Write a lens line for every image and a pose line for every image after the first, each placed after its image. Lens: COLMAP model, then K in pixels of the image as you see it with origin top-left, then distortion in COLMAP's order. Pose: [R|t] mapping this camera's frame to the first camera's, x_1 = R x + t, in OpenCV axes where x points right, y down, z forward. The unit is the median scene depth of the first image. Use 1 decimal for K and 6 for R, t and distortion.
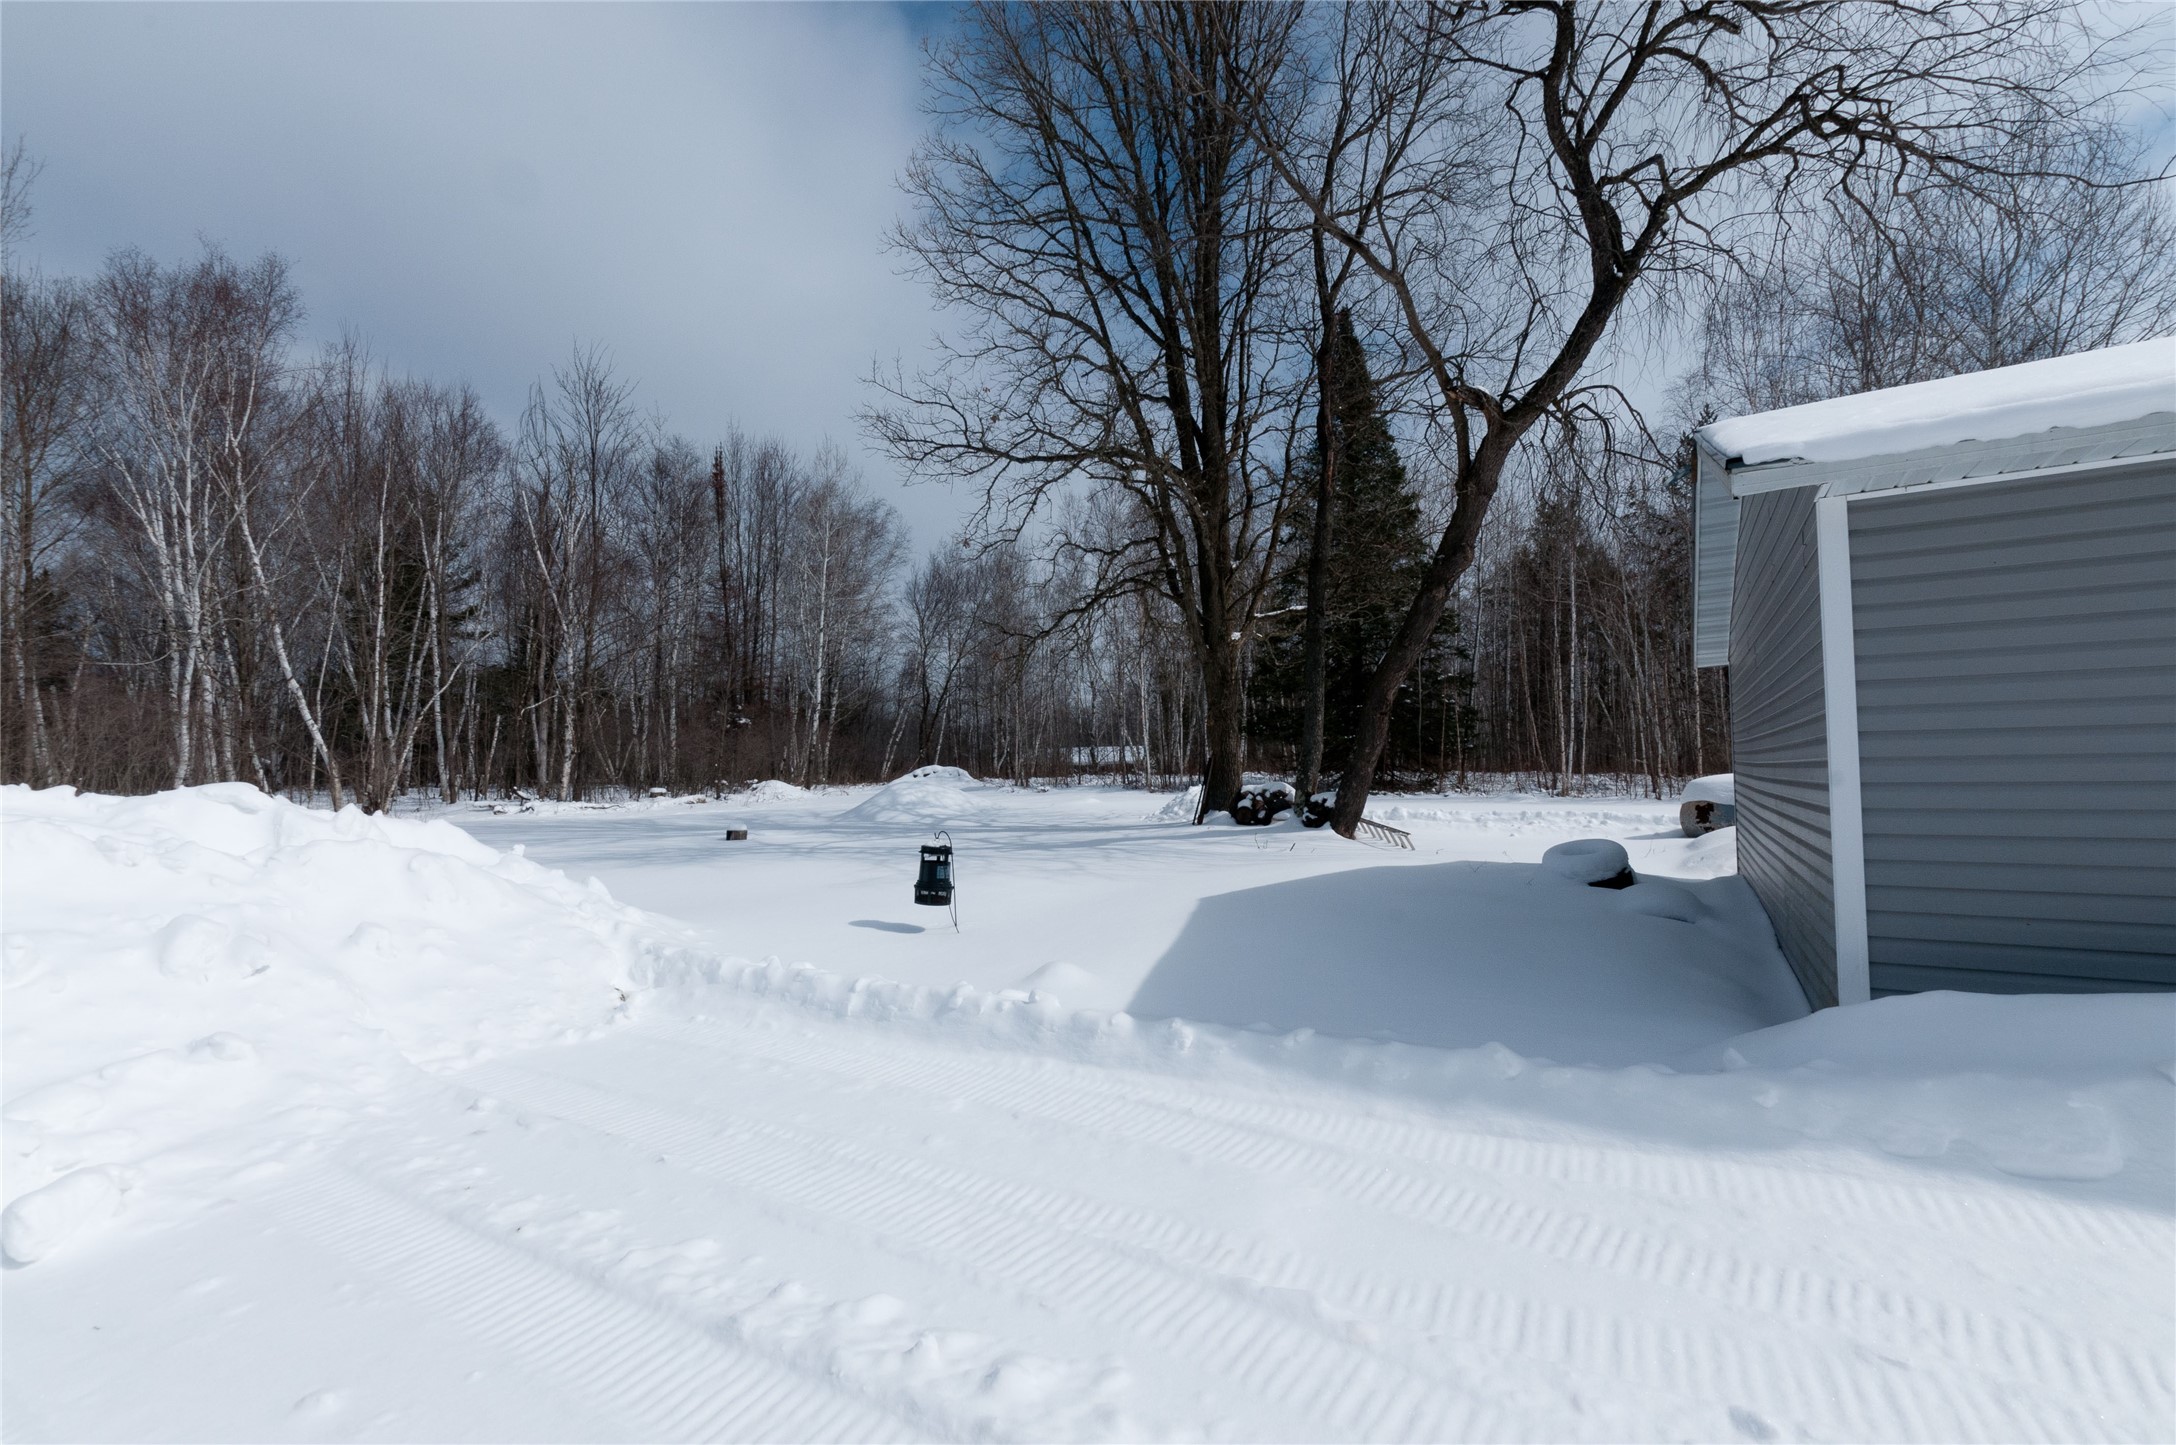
lens RADIAL K [[957.7, 0, 1097.5], [0, 957.7, 738.1], [0, 0, 1]] dist [0.011010, -0.004574]
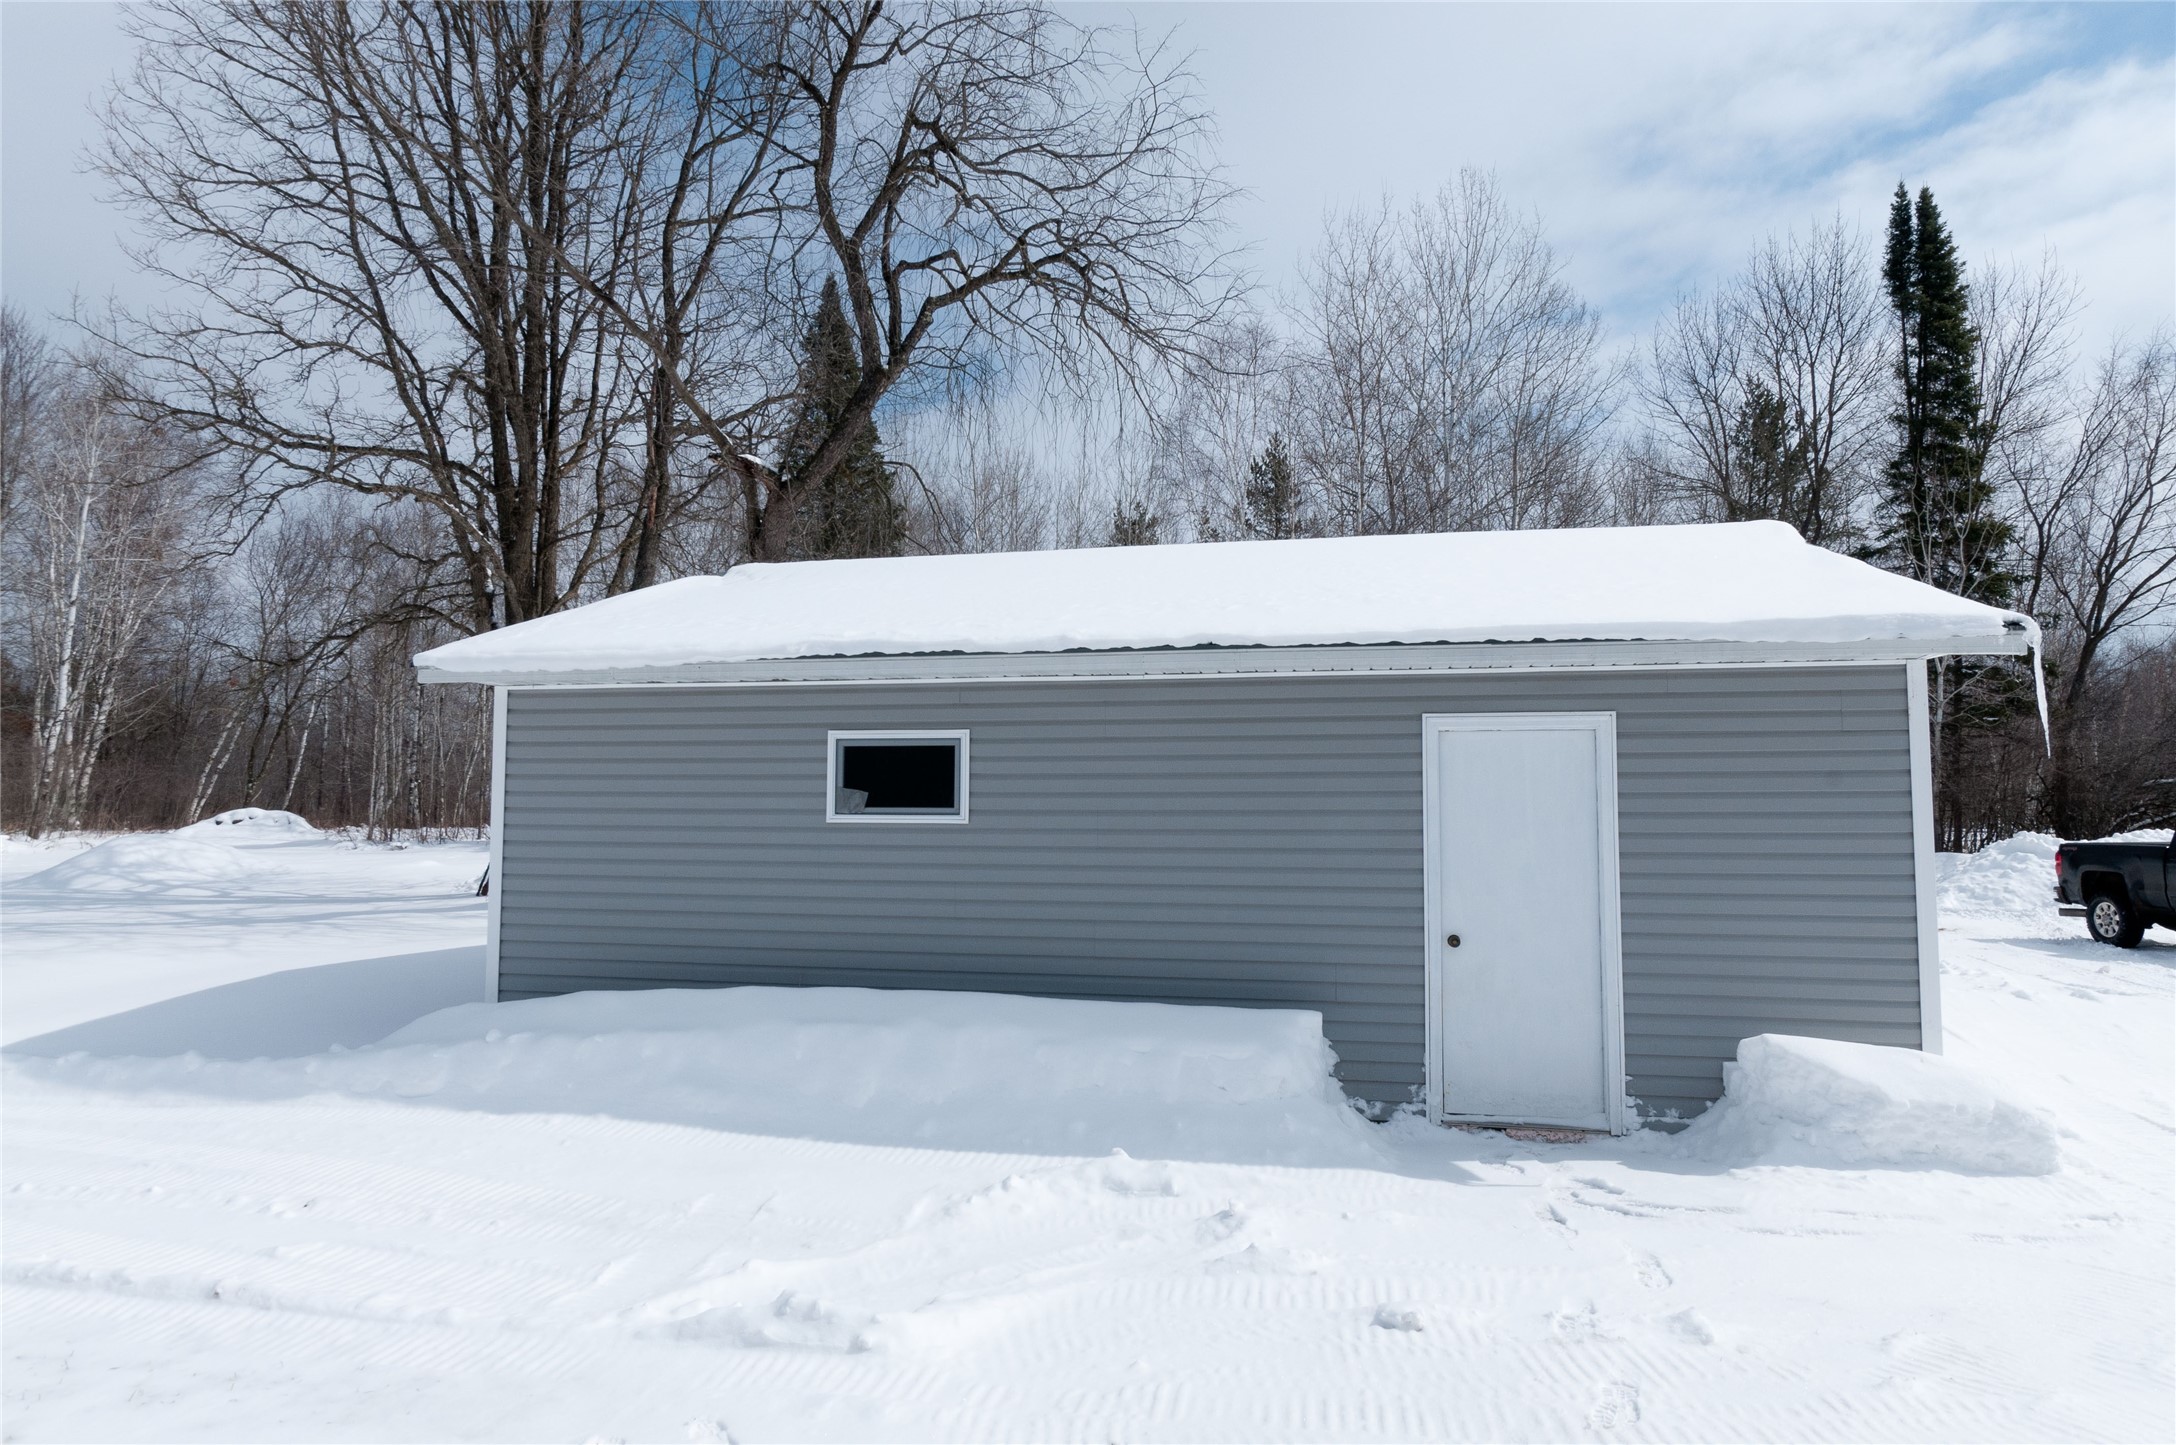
lens RADIAL K [[1295.6, 0, 1087.9], [0, 1295.6, 744.4], [0, 0, 1]] dist [-0.000893, -0.000929]
pose [[0.939607, 0.043124, 0.339529, 0.210618], [-0.034904, 0.998932, -0.030282, -0.028591], [-0.340472, 0.016603, 0.940108, -0.278000]]
